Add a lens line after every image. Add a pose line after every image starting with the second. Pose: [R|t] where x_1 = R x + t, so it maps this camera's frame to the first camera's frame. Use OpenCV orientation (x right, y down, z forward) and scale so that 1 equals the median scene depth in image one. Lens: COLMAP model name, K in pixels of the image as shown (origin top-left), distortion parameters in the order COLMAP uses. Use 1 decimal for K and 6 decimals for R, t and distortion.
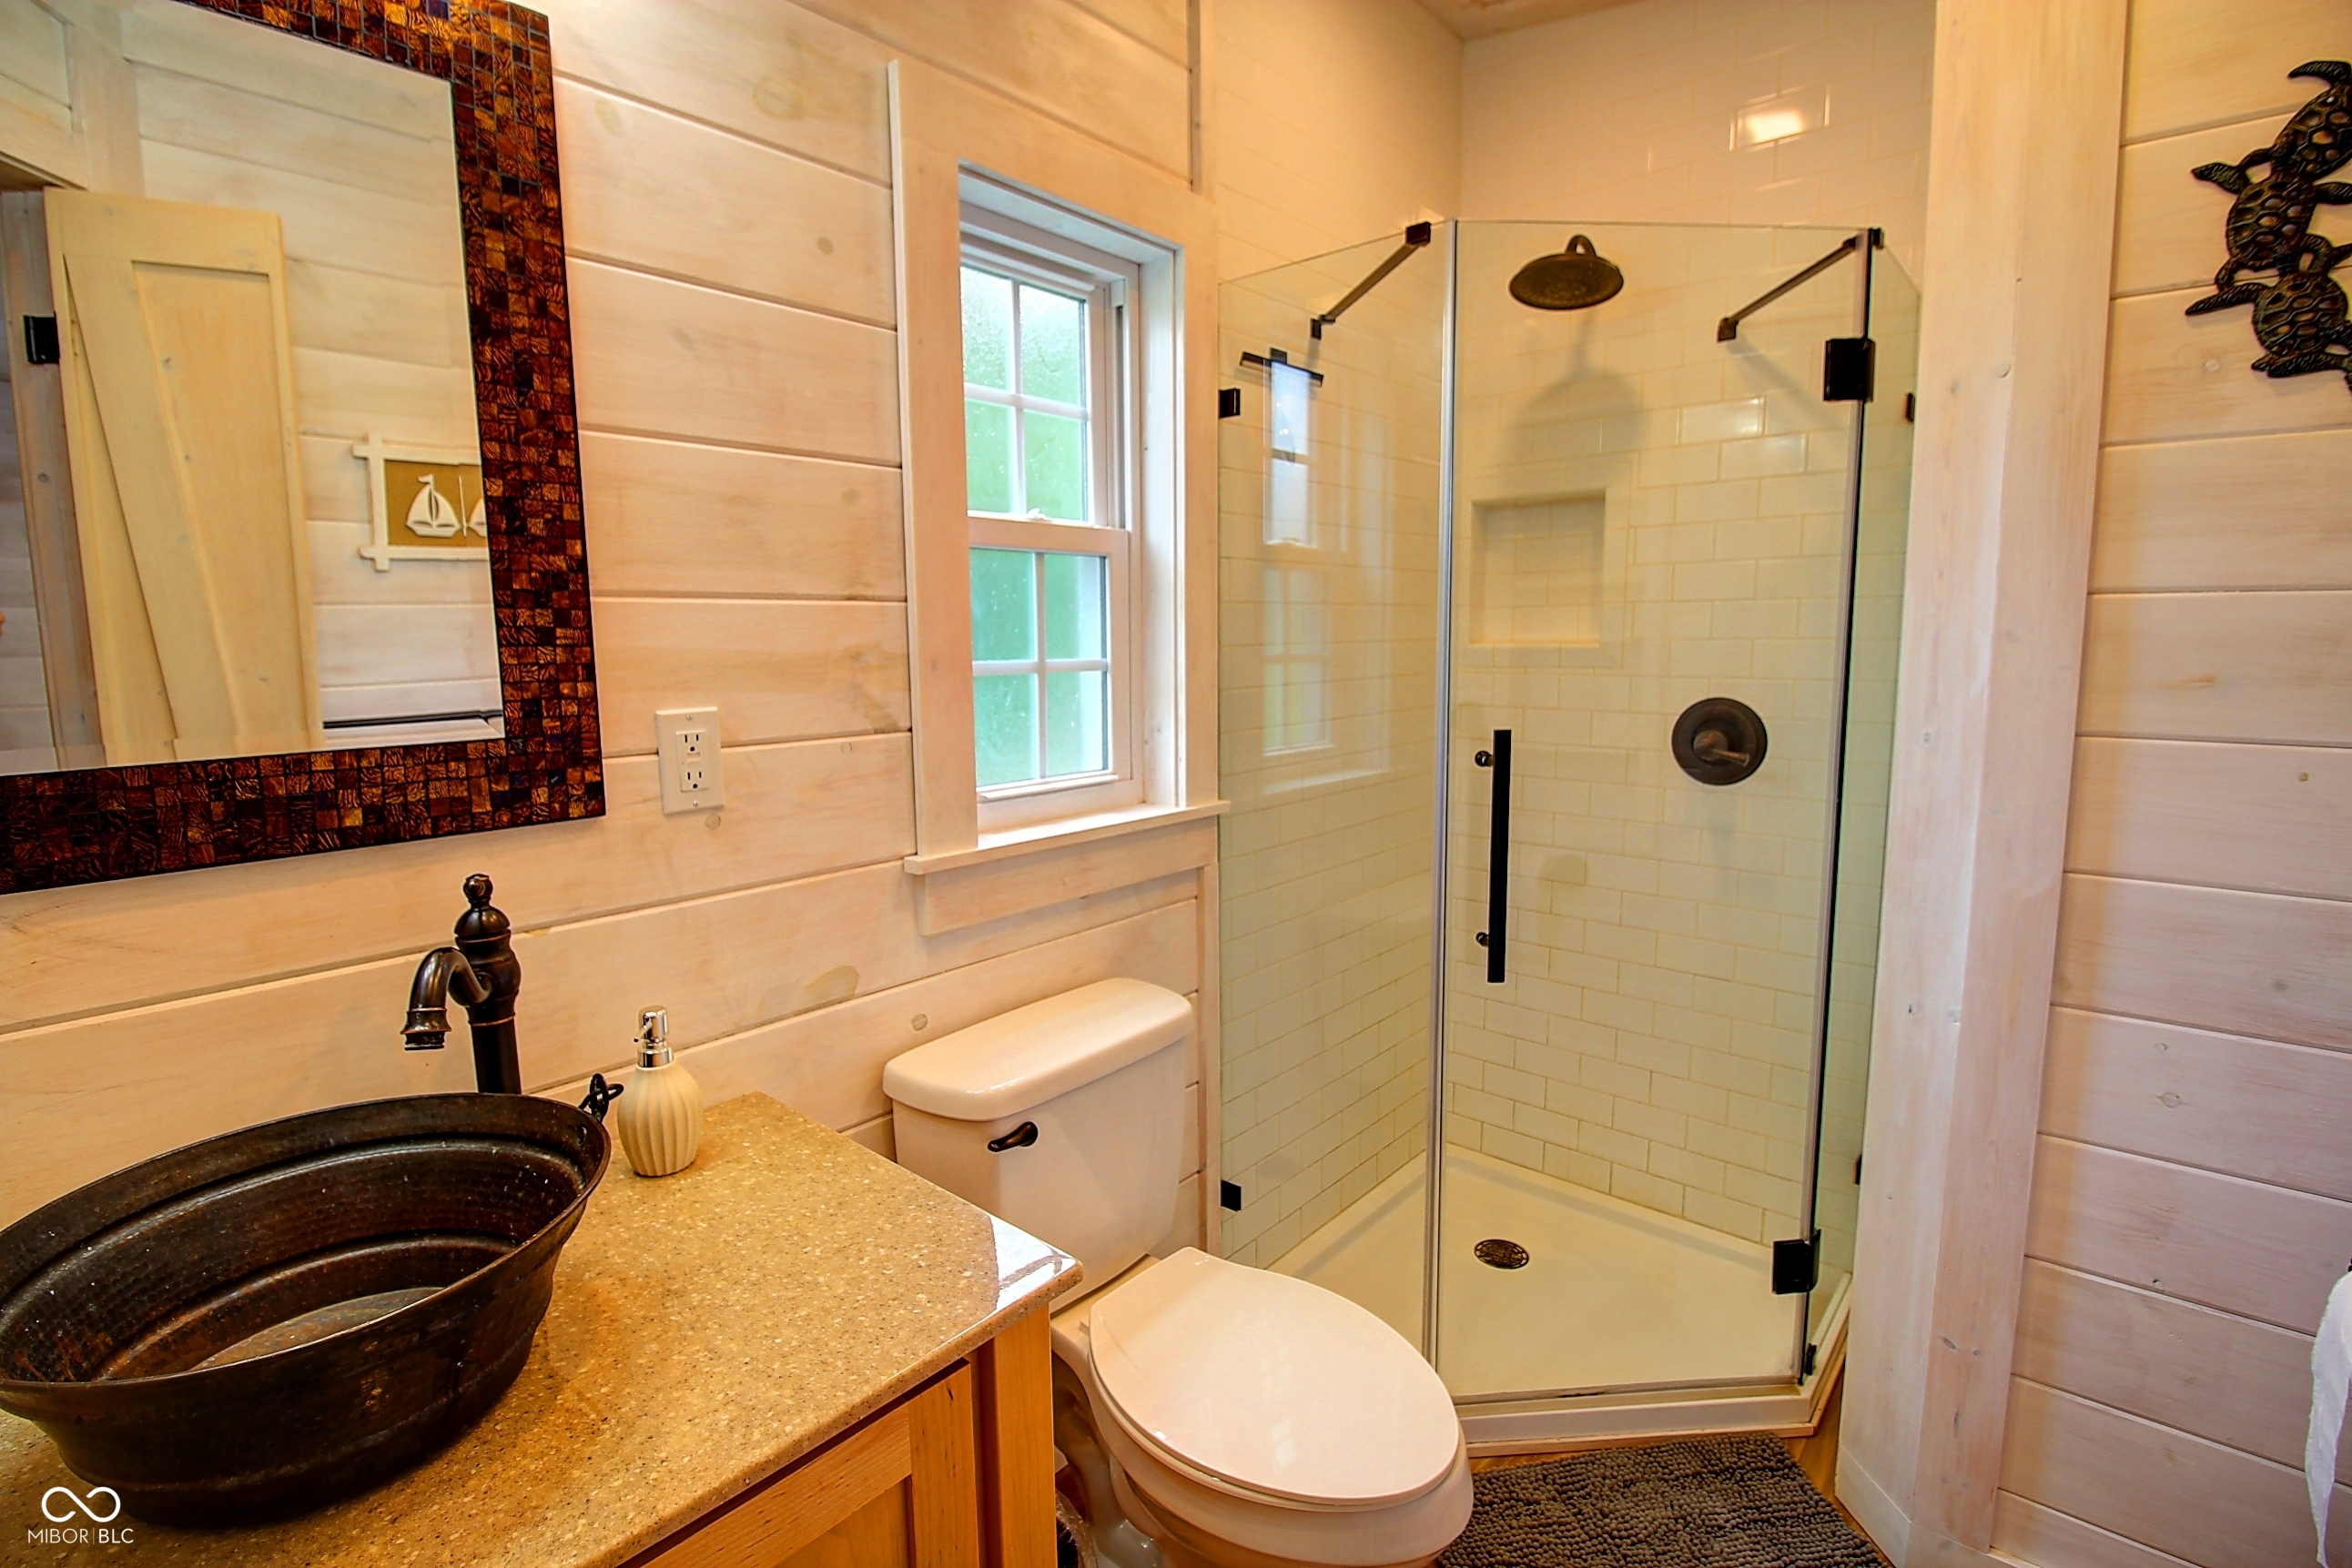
lens RADIAL K [[1103.7, 0, 1175.5], [0, 1103.7, 776.9], [0, 0, 1]] dist [-0.000613, -0.000036]
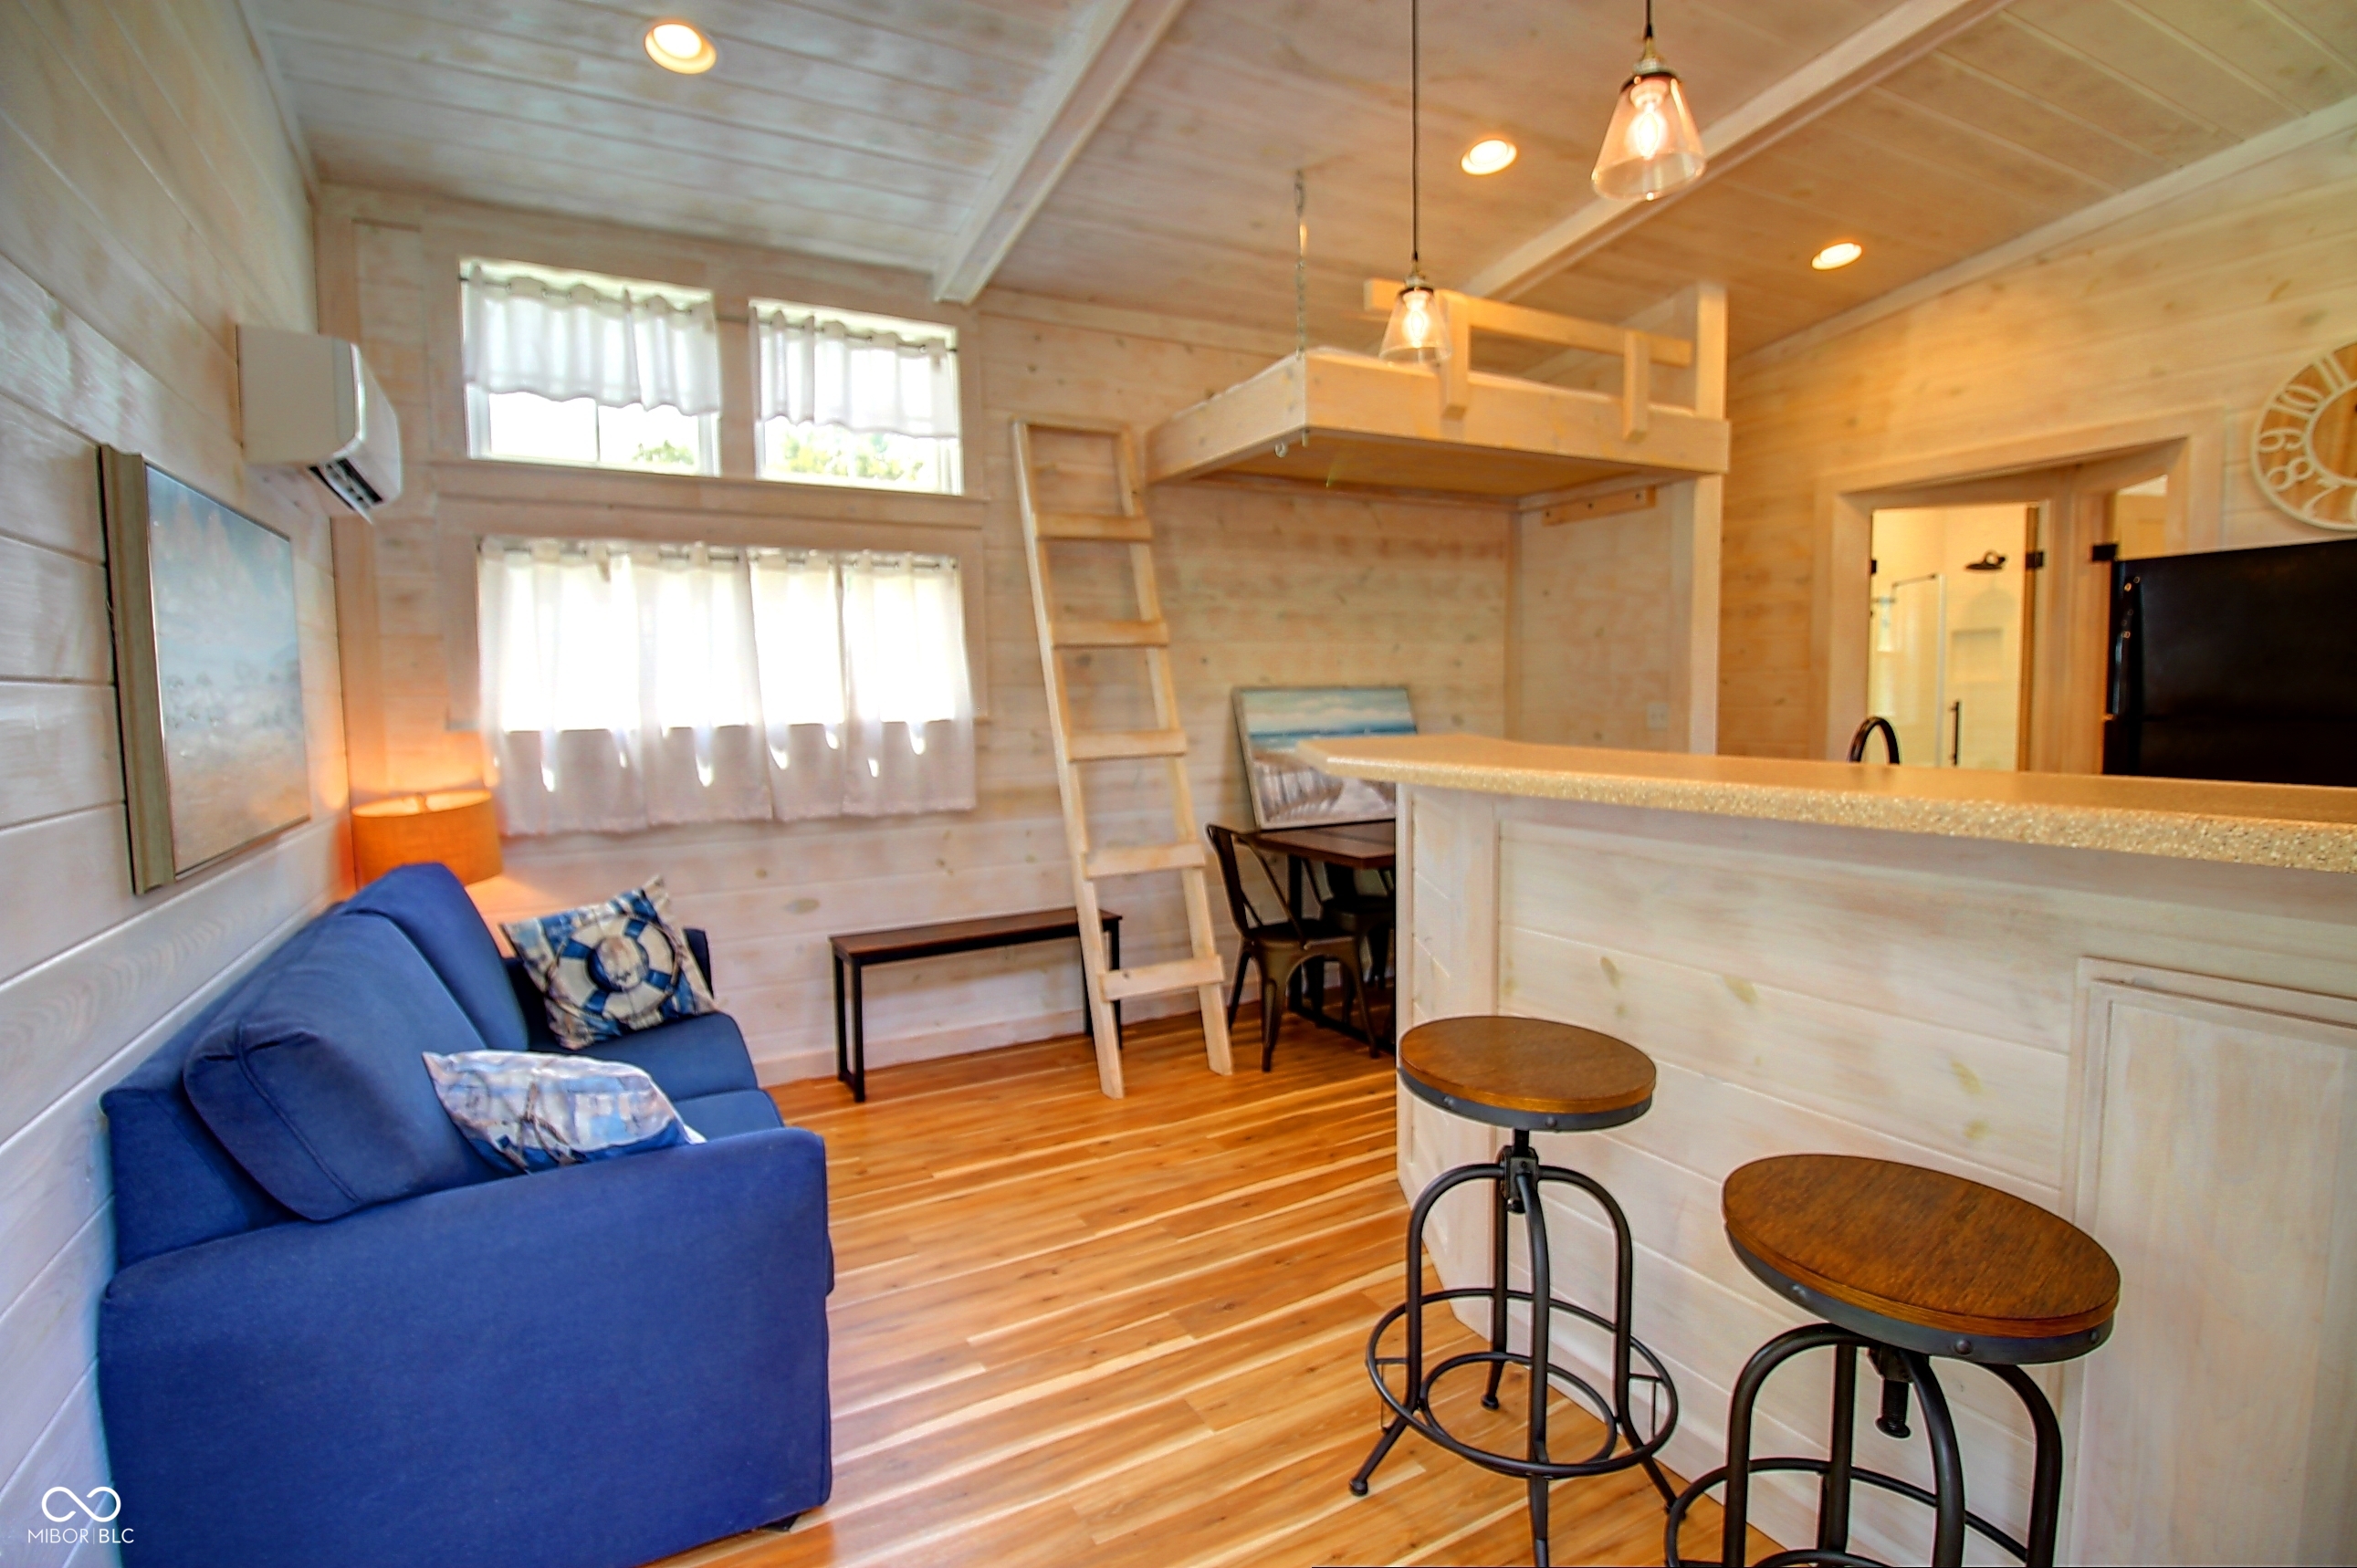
lens RADIAL K [[1106.0, 0, 1178.4], [0, 1106.0, 779.0], [0, 0, 1]] dist [-0.000613, -0.000036]
pose [[0.938704, 0.022553, -0.343985, -0.680914], [-0.036473, 0.998754, -0.034050, 0.336334], [0.342789, 0.044509, 0.938357, -2.609384]]
